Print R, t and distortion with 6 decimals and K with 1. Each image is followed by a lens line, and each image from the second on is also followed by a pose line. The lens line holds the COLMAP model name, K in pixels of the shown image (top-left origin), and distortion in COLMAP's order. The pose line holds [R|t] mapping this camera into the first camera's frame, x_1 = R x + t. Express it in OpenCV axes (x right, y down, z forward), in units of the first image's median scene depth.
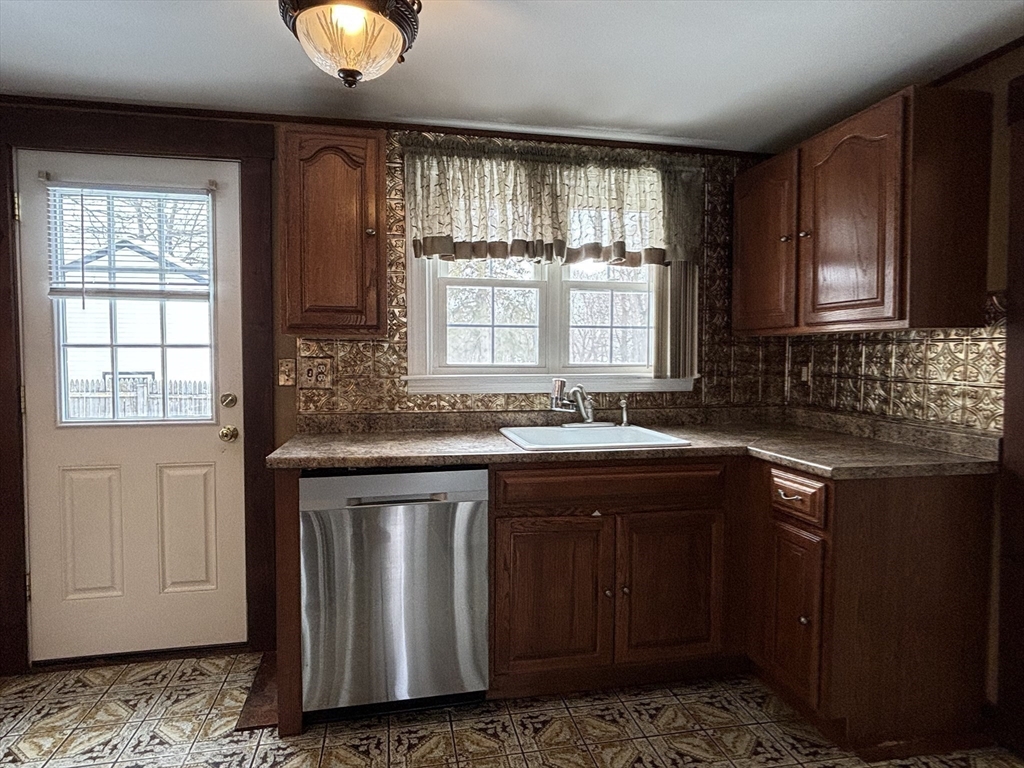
lens RADIAL K [[591.9, 0, 510.6], [0, 591.9, 379.1], [0, 0, 1]] dist [0.001688, 0.002266]
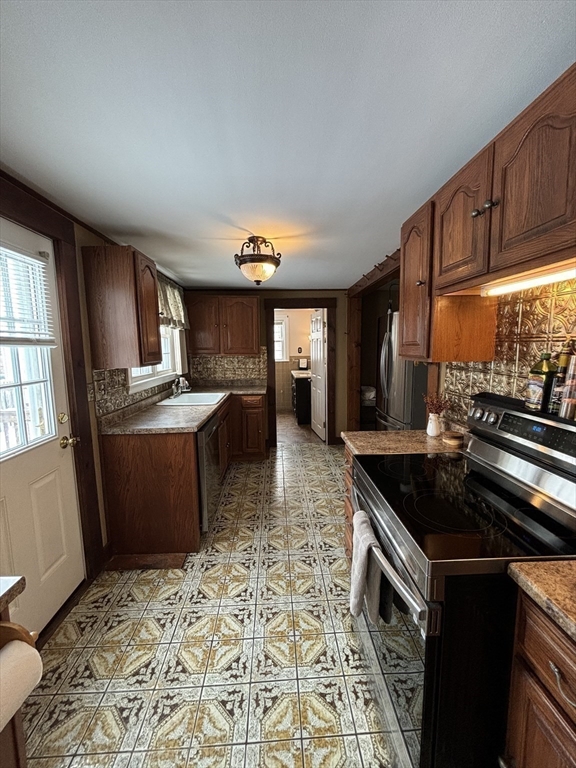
lens RADIAL K [[309.2, 0, 288.0], [0, 309.2, 384.0], [0, 0, 1]] dist [-0.000592, 0.002524]
pose [[0.146167, -0.123479, 0.981523, -1.262894], [0.043931, 0.992011, 0.118256, -0.121730], [-0.988284, 0.025835, 0.150424, 0.442376]]
